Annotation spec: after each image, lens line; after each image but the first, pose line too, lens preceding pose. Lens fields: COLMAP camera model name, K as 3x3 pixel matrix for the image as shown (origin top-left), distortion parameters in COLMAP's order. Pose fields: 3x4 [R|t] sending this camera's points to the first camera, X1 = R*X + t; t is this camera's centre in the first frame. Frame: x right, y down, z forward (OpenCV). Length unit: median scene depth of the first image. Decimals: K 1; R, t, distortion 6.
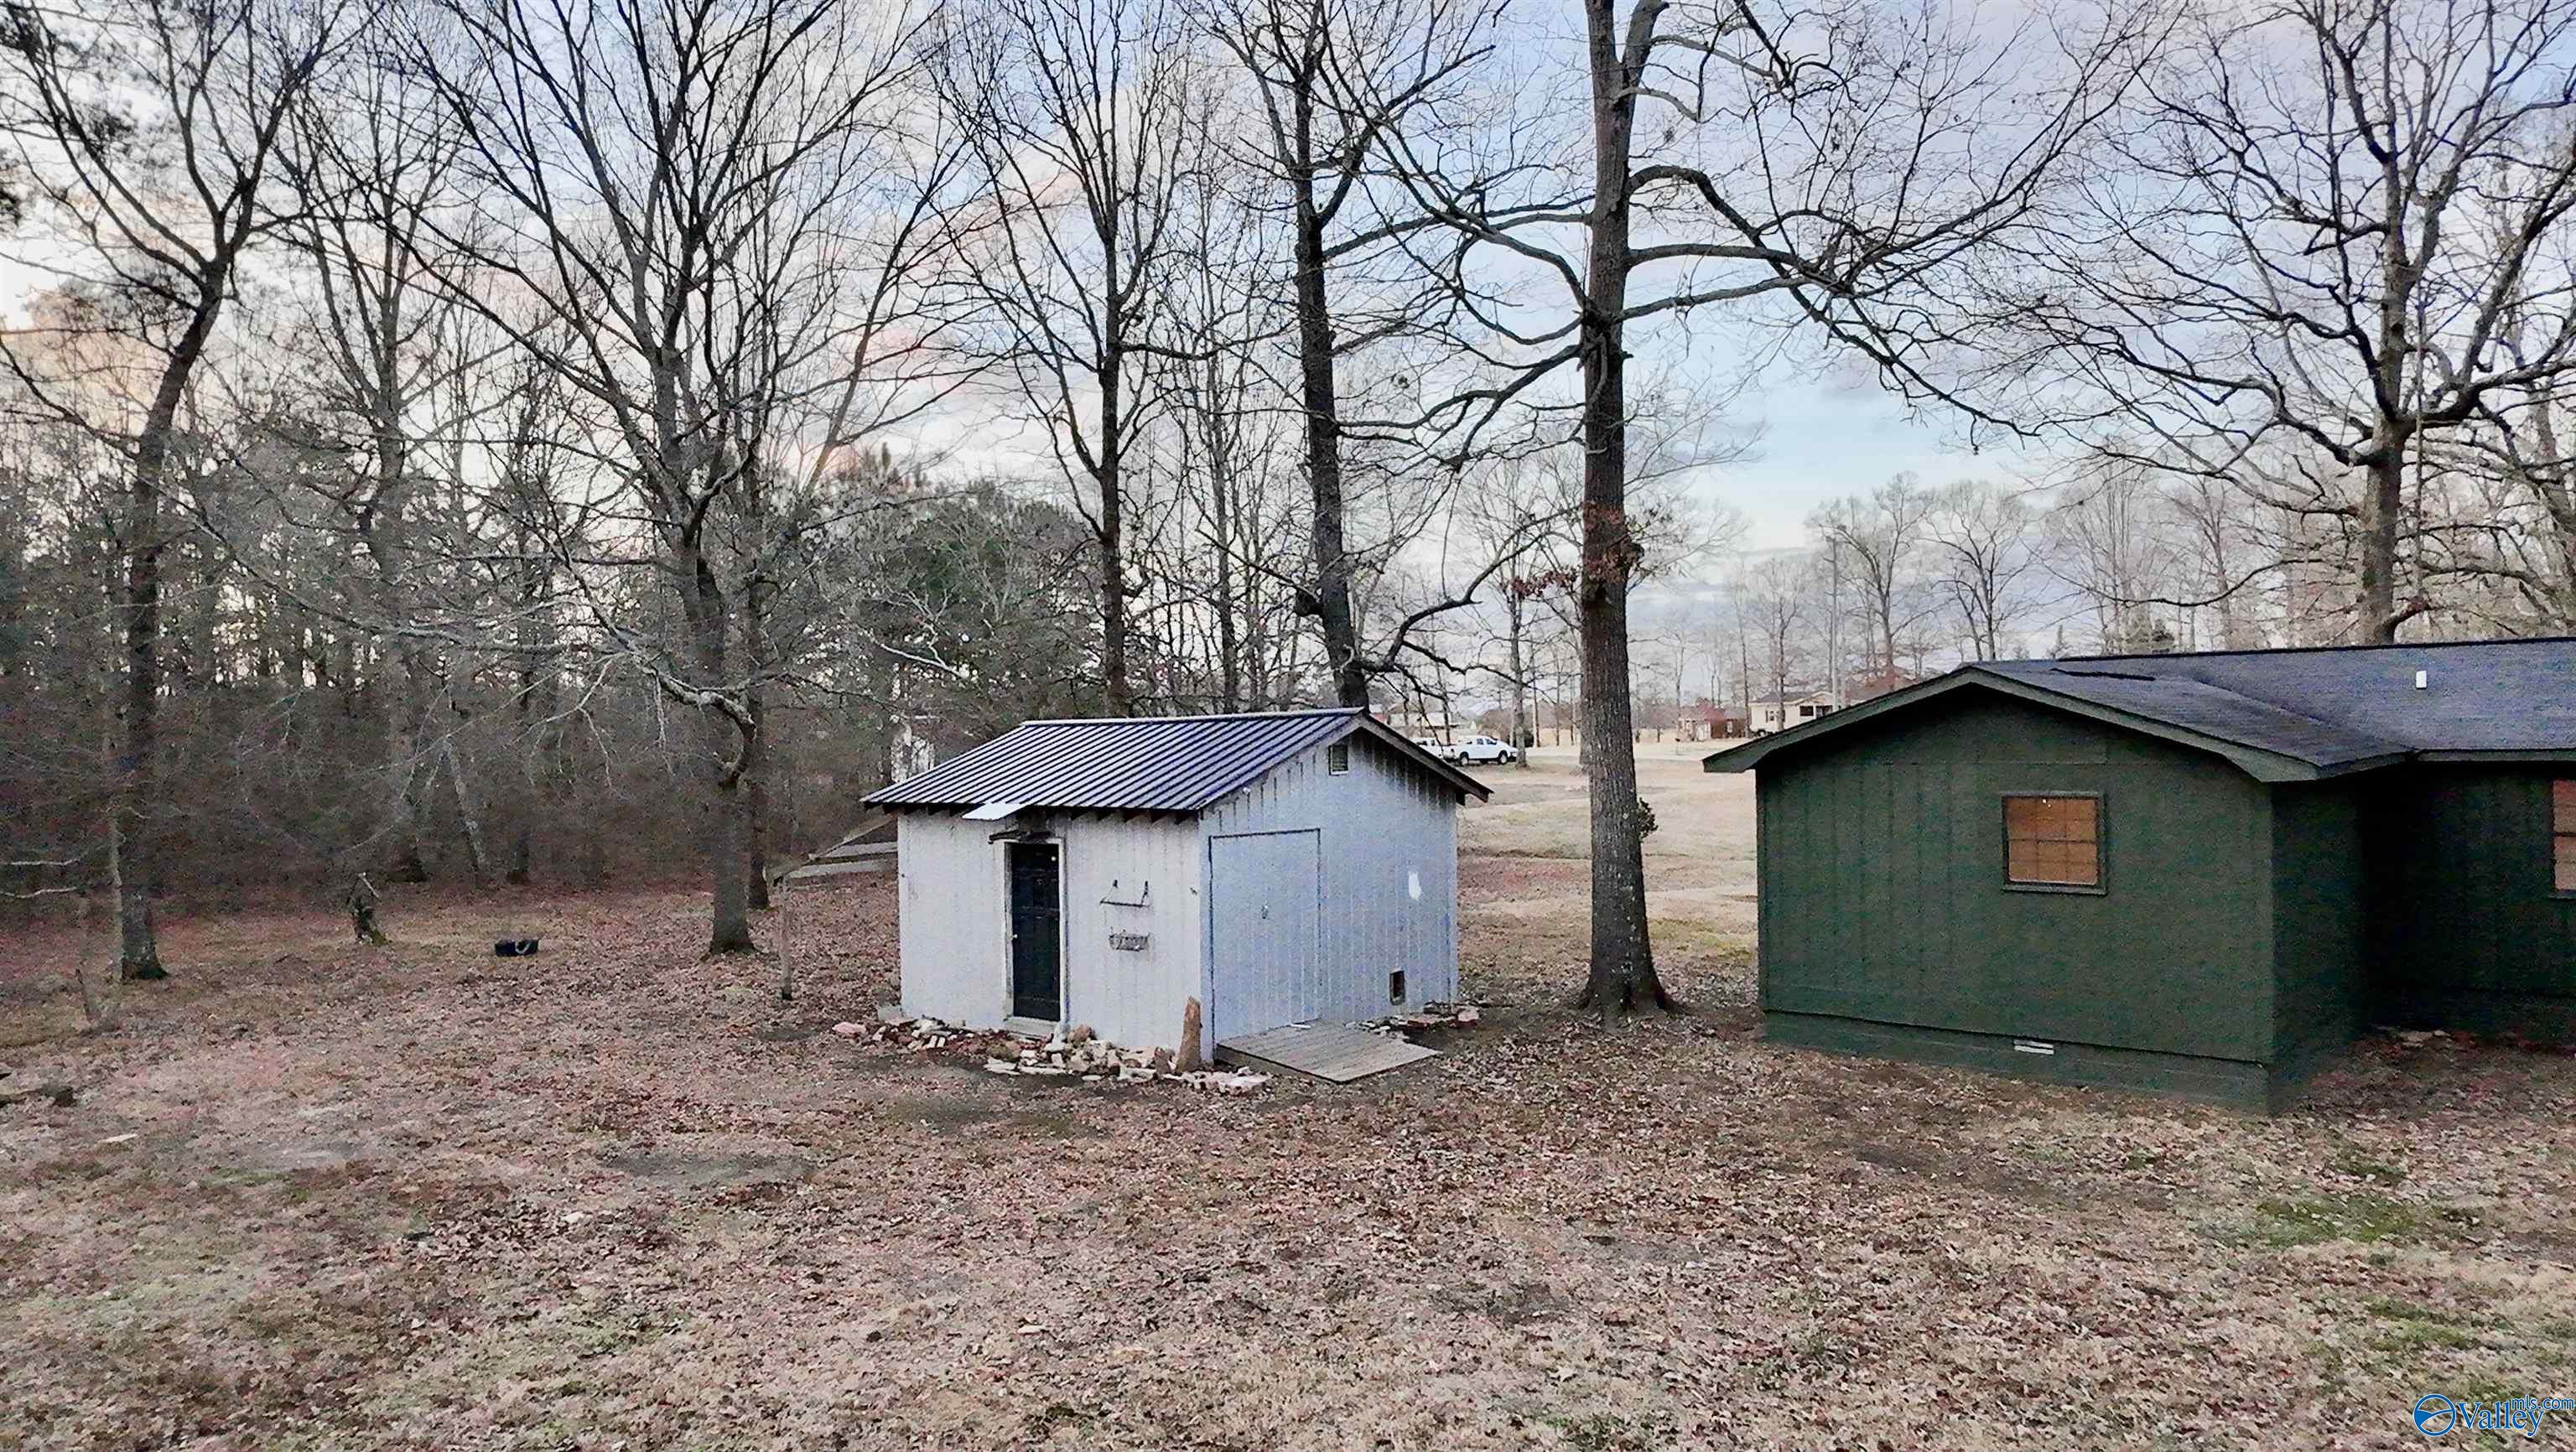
lens RADIAL K [[1630.5, 0, 1289.2], [0, 1630.5, 726.9], [0, 0, 1]] dist [0.000996, 0.002320]
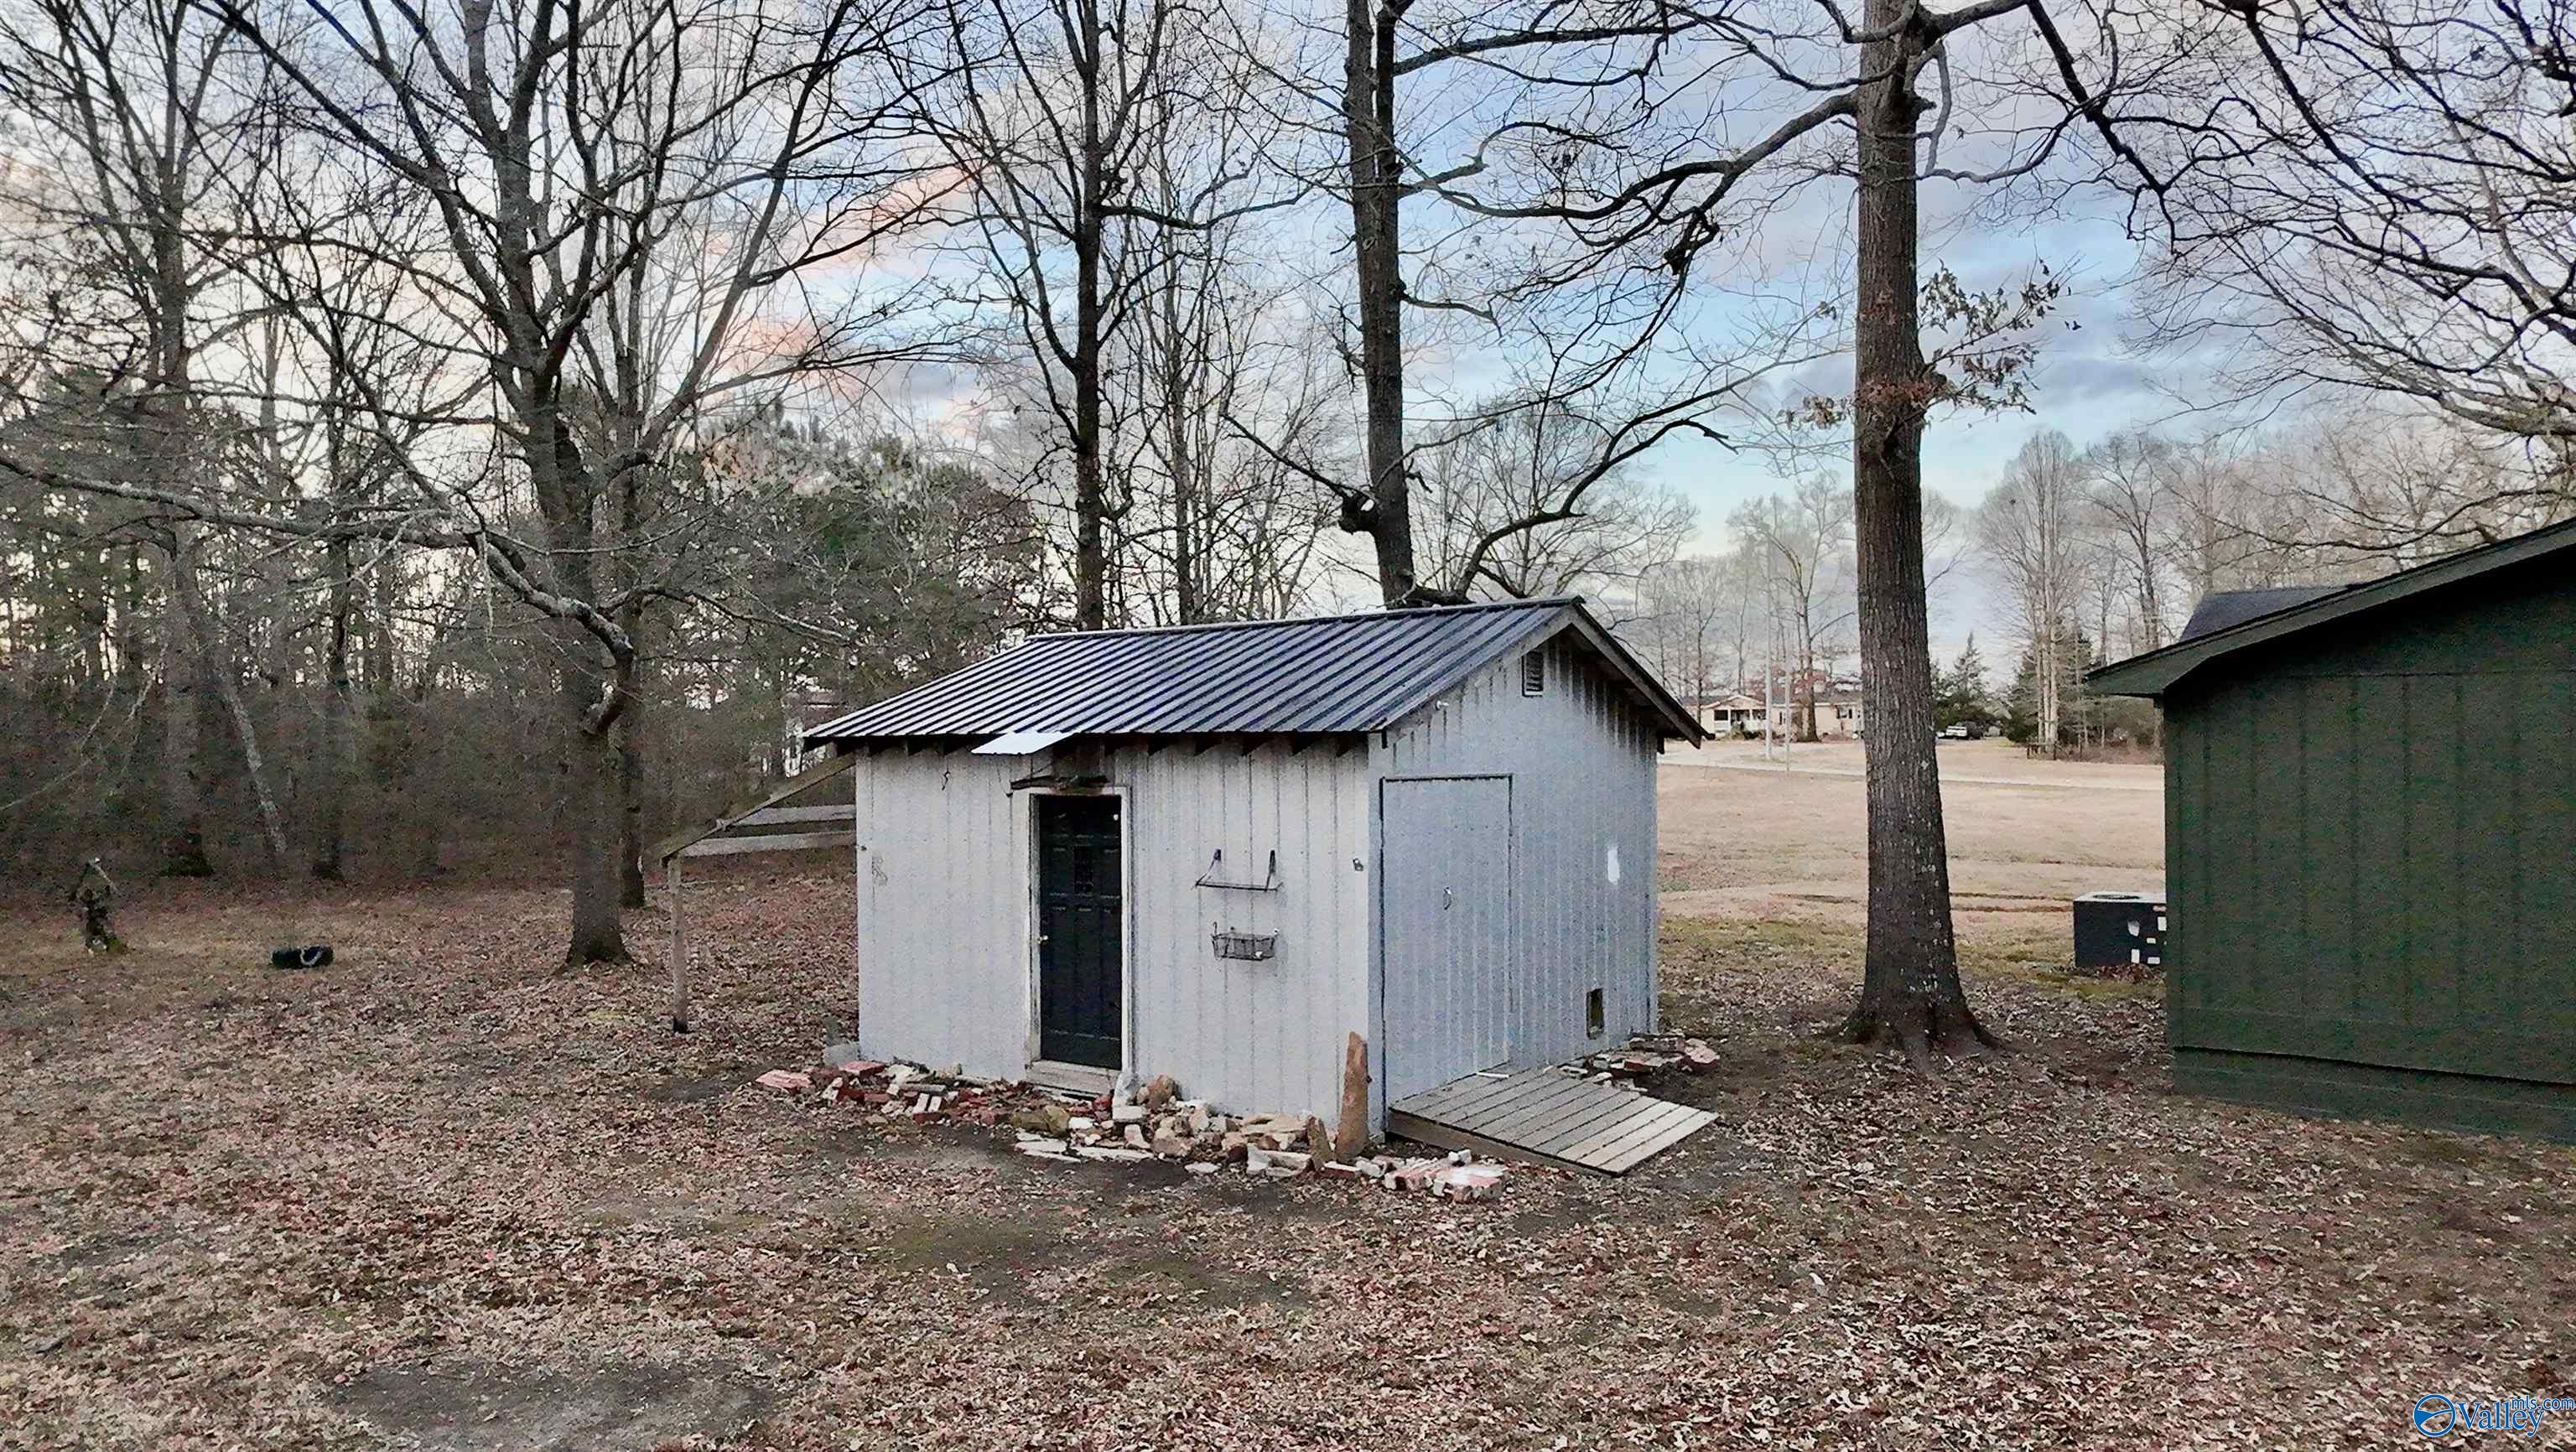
lens RADIAL K [[1630.5, 0, 1286.2], [0, 1630.5, 724.6], [0, 0, 1]] dist [0.000996, 0.002320]
pose [[0.997497, 0.008534, 0.070190, -0.115821], [-0.008051, 0.999942, -0.007167, 0.045620], [-0.070248, 0.006584, 0.997508, 0.333120]]
